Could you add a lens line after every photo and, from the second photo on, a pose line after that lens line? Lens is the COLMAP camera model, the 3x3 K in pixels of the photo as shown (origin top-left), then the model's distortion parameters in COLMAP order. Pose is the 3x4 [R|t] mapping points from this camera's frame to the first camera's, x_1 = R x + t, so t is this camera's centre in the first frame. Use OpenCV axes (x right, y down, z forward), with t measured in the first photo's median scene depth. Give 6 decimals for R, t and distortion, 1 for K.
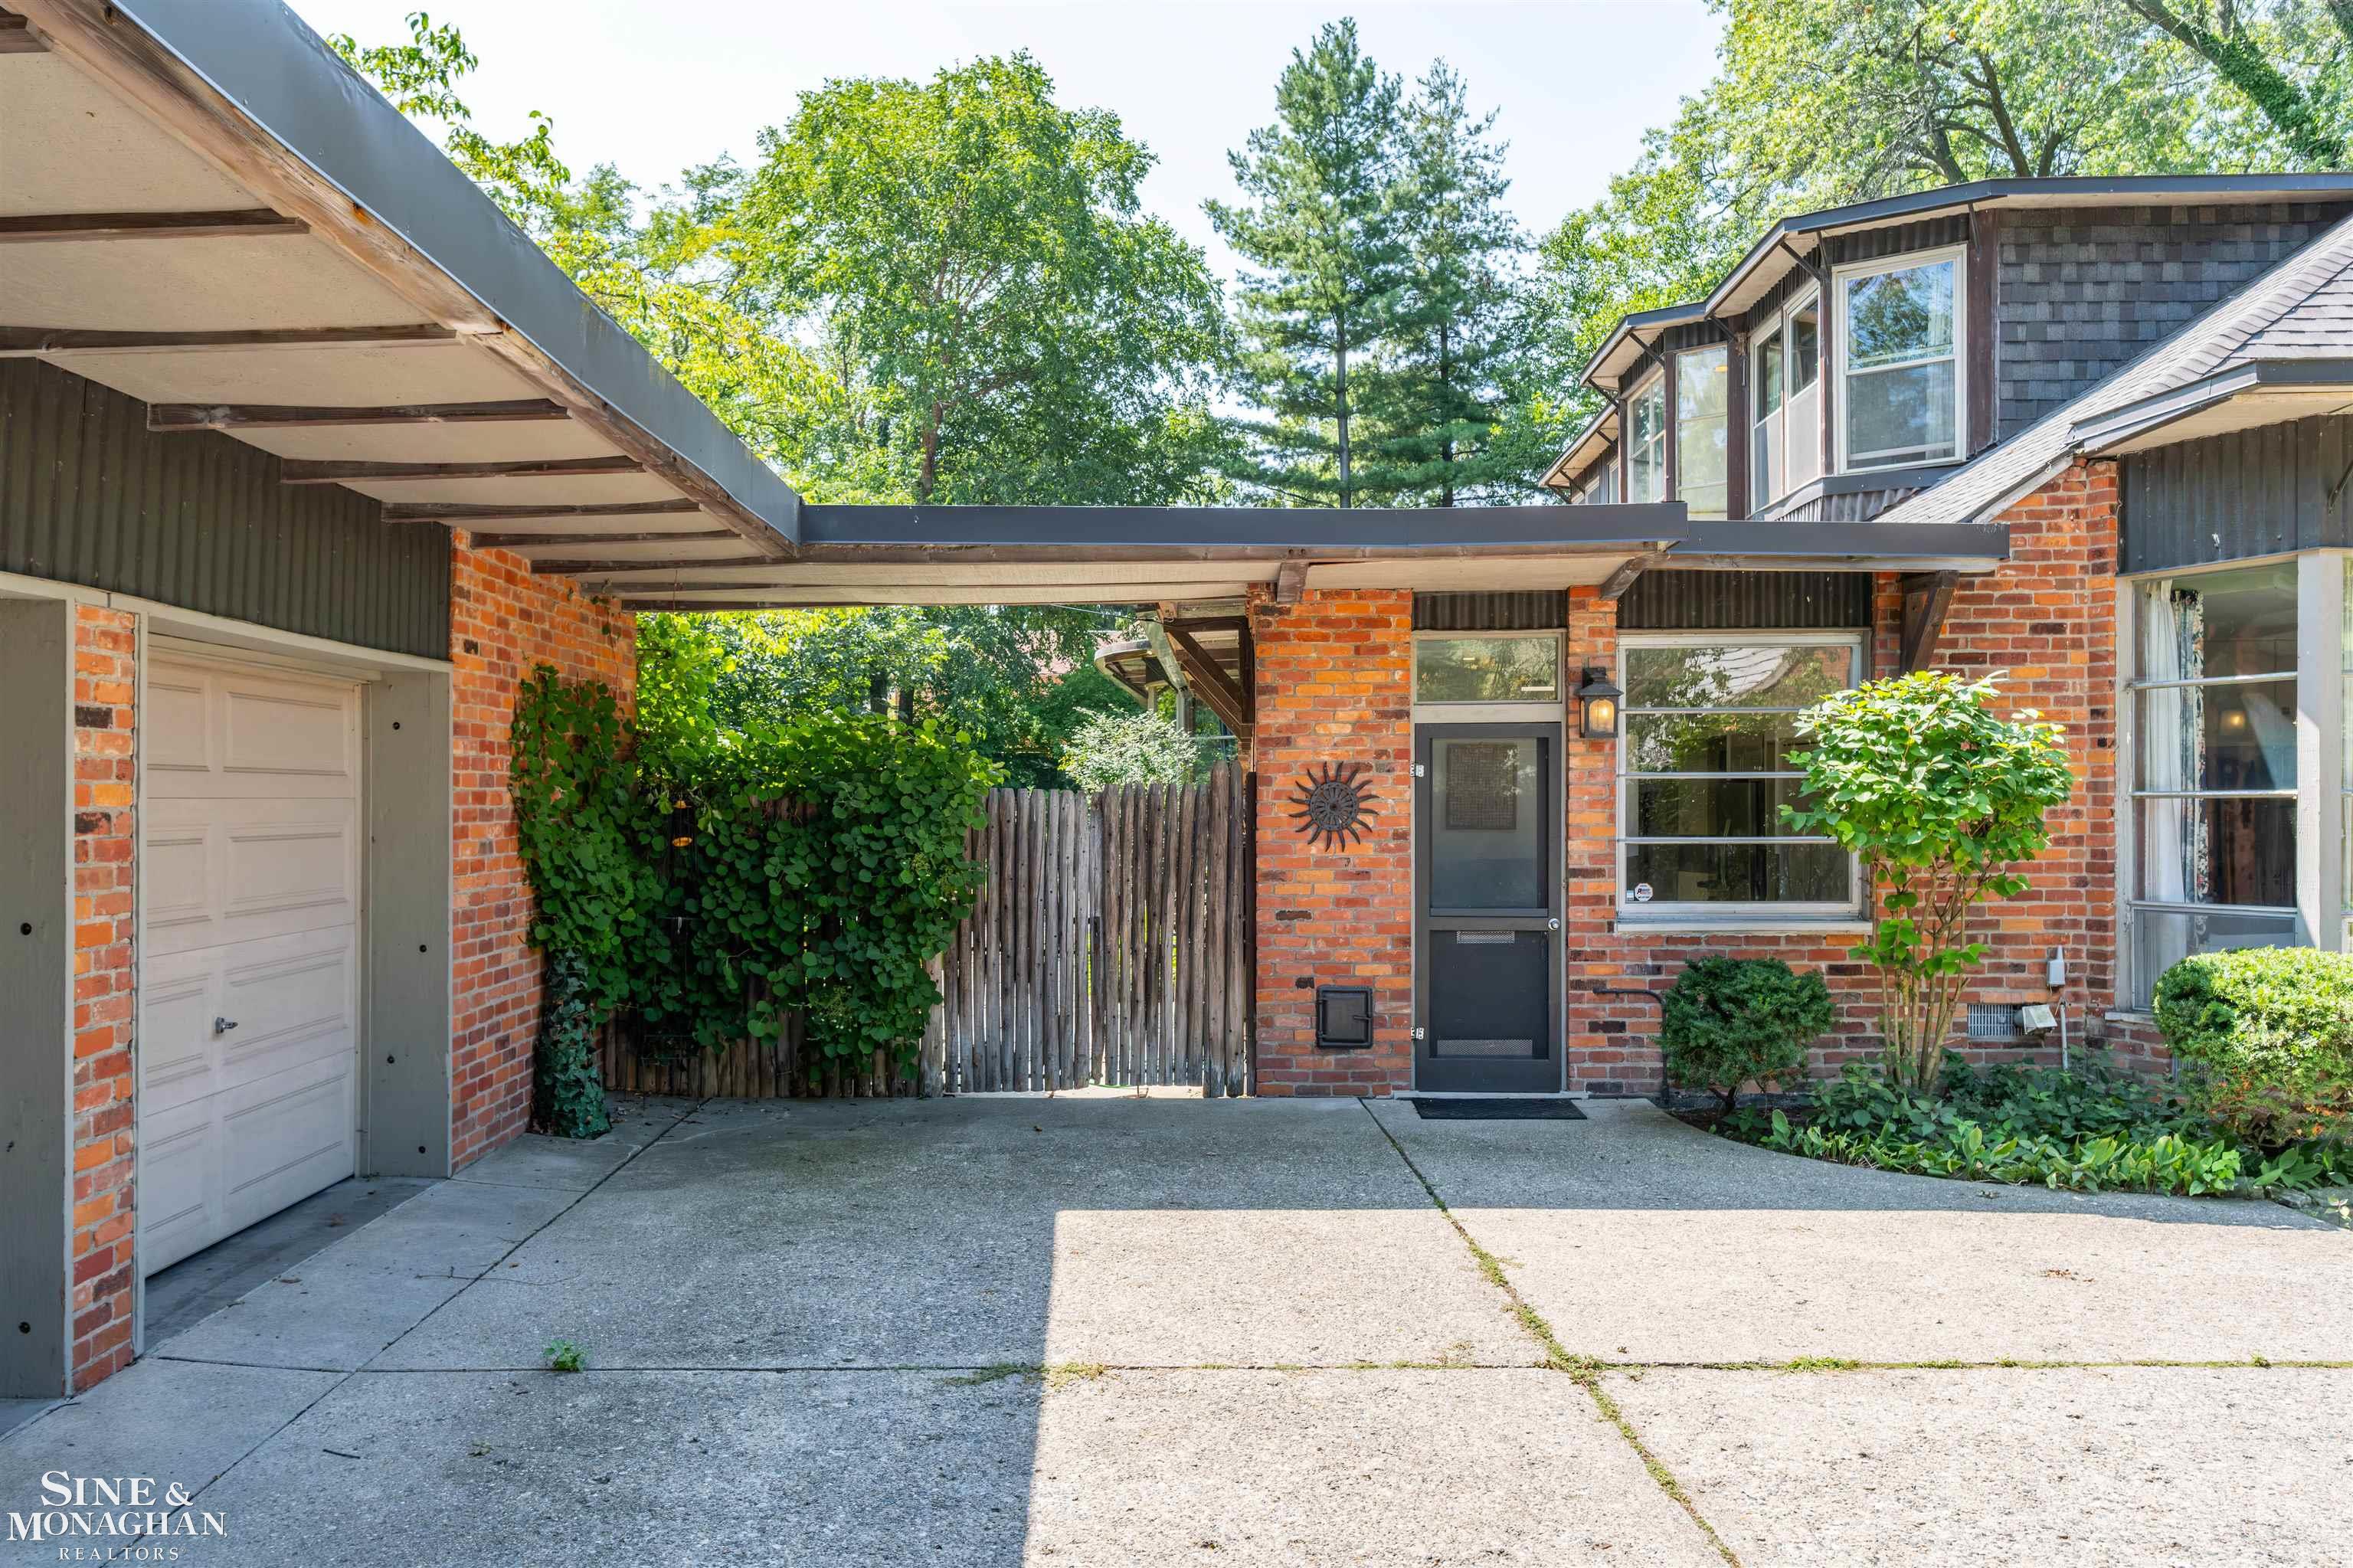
lens RADIAL K [[1845.2, 0, 1177.3], [0, 1845.2, 781.2], [0, 0, 1]] dist [0.035846, 0.002597]
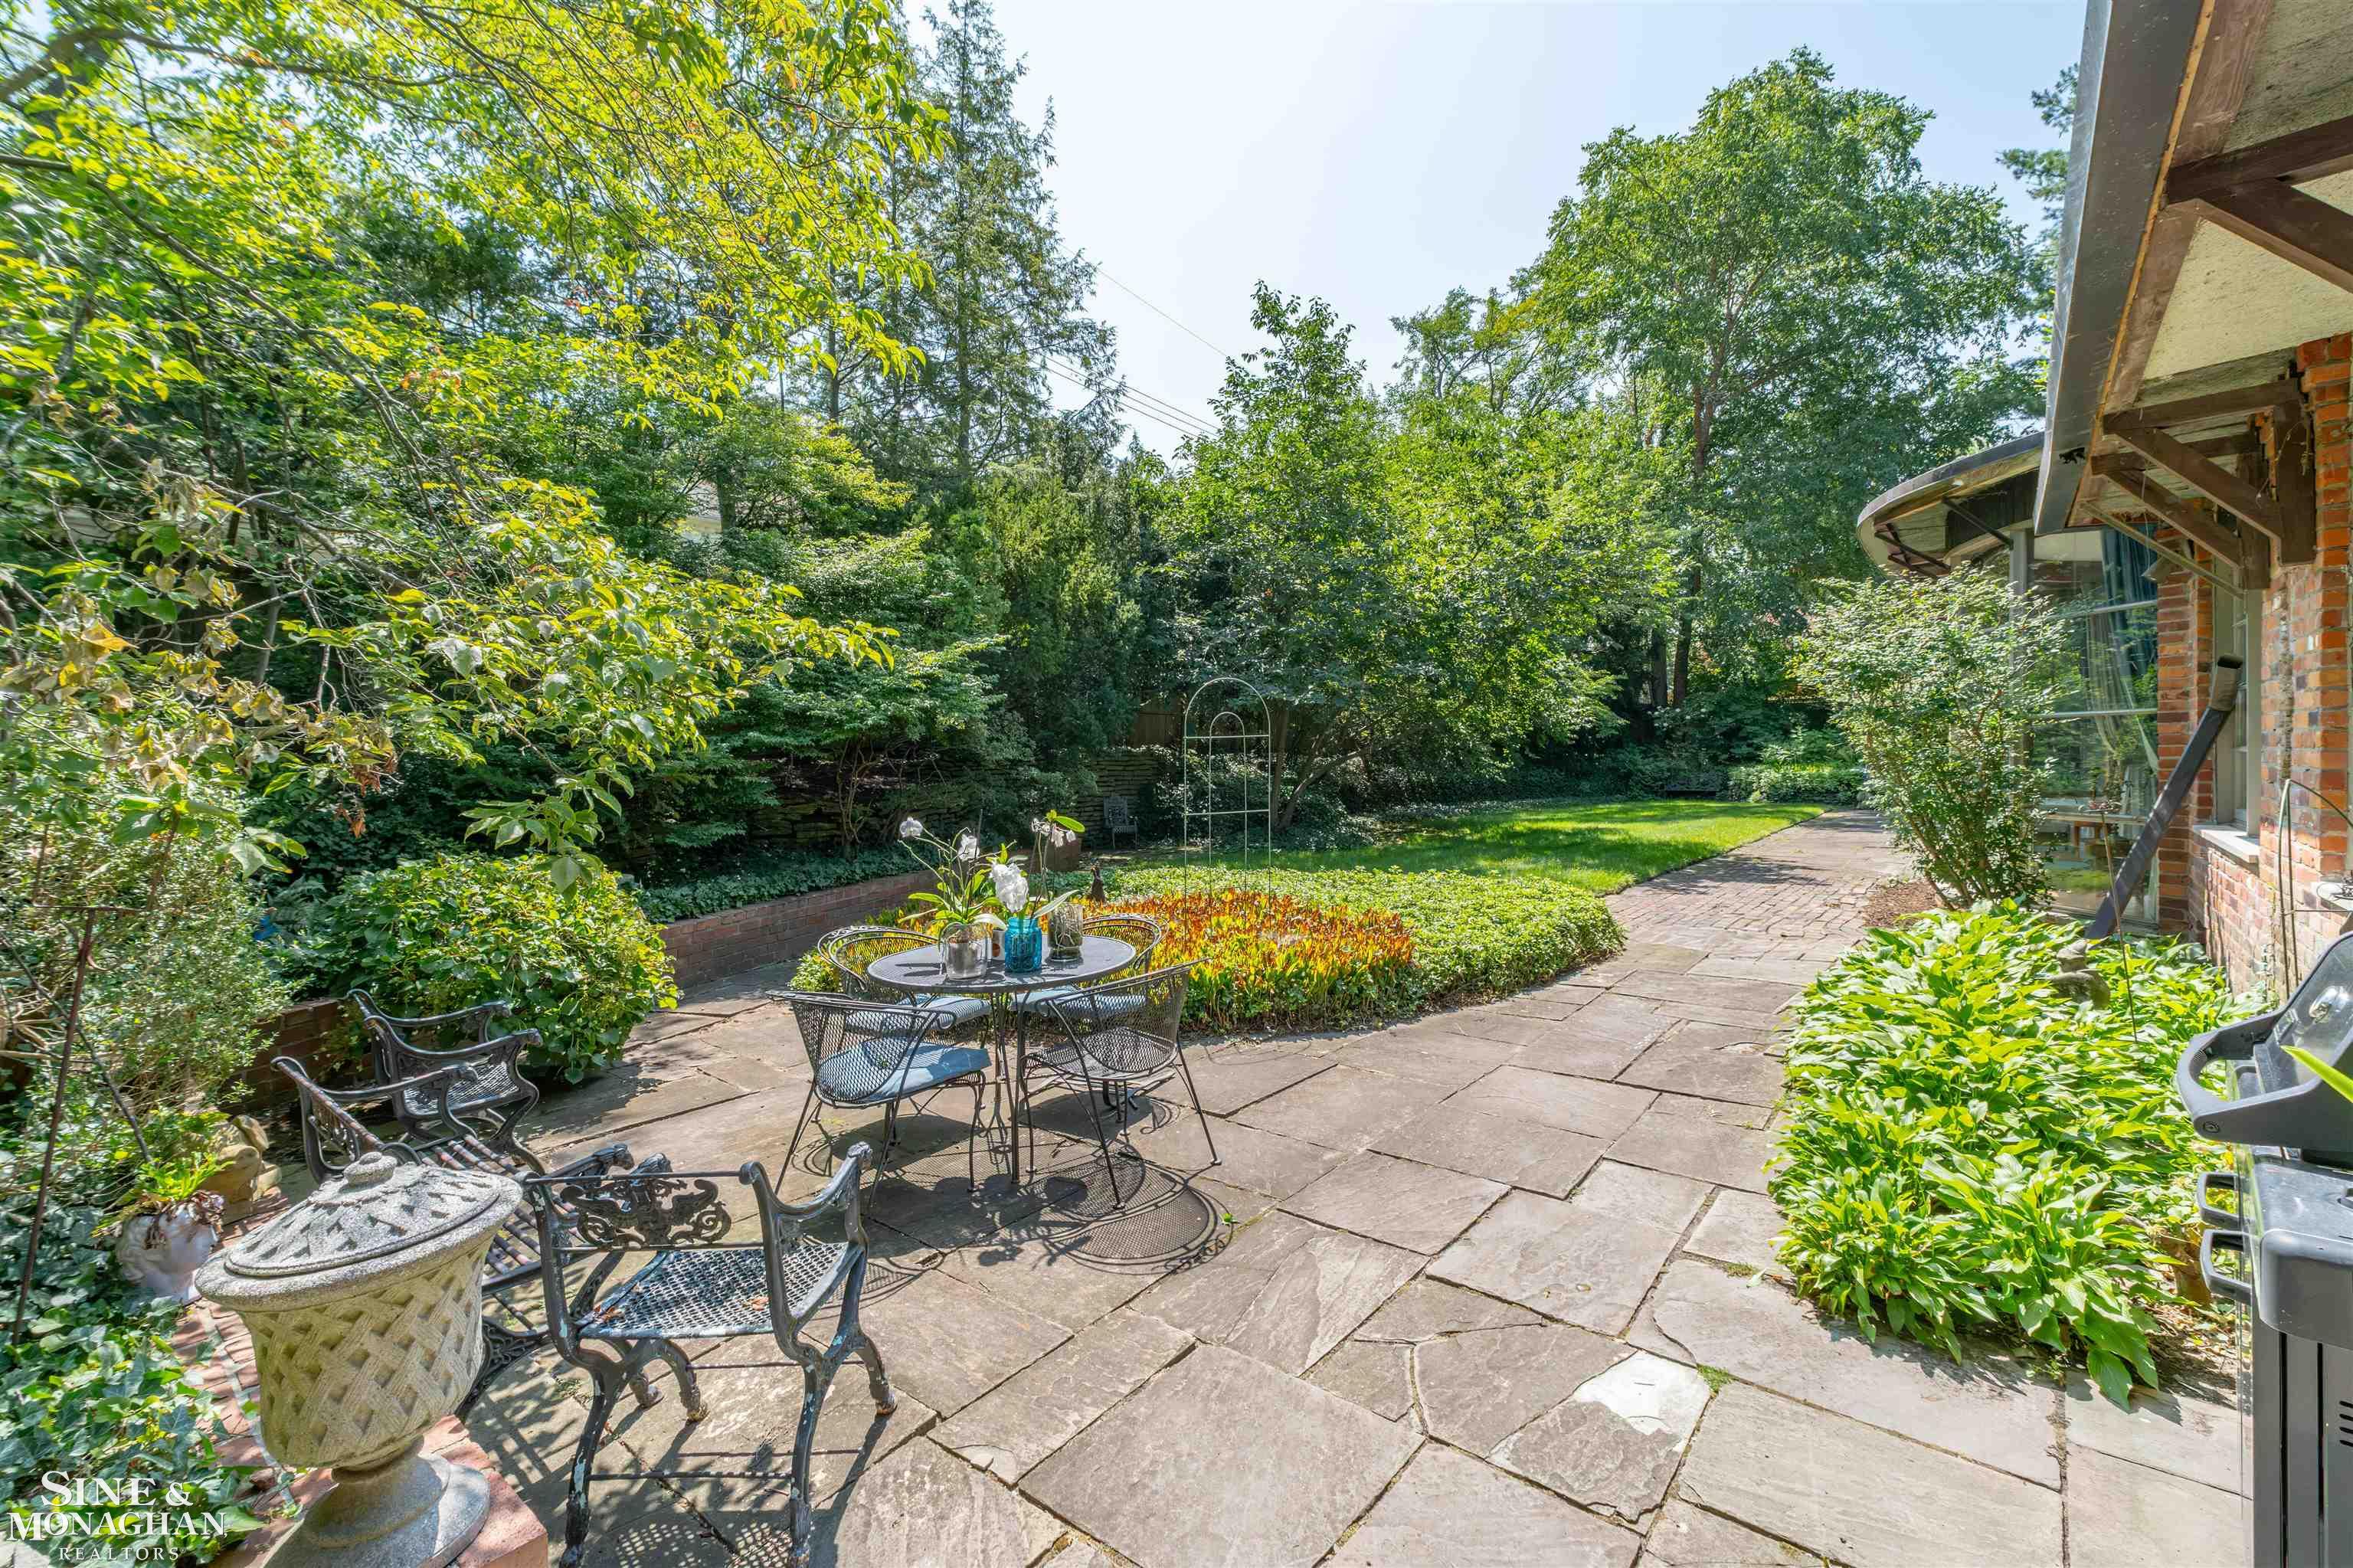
lens RADIAL K [[1013.7, 0, 1172.4], [0, 1013.7, 770.5], [0, 0, 1]] dist [0.000350, 0.000463]
pose [[0.792603, 0.000671, -0.609738, -0.007283], [0.023281, 0.999237, 0.031362, 0.004793], [0.609293, -0.039053, 0.791983, 0.251564]]
